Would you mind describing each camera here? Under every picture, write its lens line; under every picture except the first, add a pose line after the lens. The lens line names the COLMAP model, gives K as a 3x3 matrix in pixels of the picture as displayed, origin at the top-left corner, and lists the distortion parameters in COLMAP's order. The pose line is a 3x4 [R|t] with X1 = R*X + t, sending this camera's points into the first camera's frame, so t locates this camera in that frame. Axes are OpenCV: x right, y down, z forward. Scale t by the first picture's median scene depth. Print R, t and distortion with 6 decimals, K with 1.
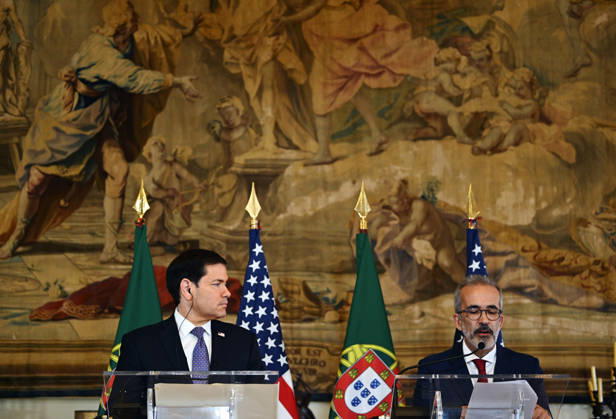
lens RADIAL K [[1287.5, 0, 303.9], [0, 1287.5, 210.8], [0, 0, 1]] dist [-0.011580, 0.000000]
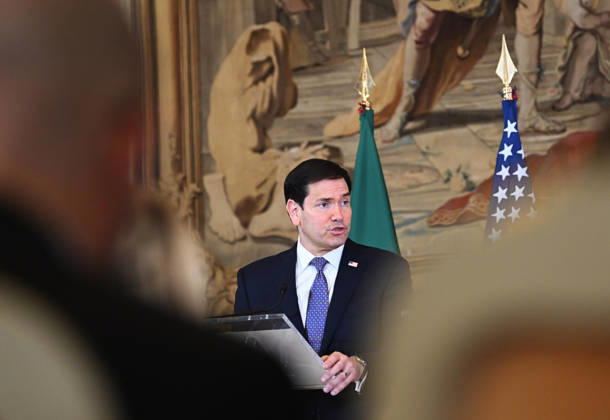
lens RADIAL K [[2576.0, 0, 307.2], [0, 2576.0, 210.6], [0, 0, 1]] dist [-0.142881, 0.000000]
pose [[0.853561, -0.074266, -0.515673, 0.442306], [0.128778, 0.989150, 0.070703, -0.029810], [0.504827, -0.126757, 0.853863, -0.212104]]
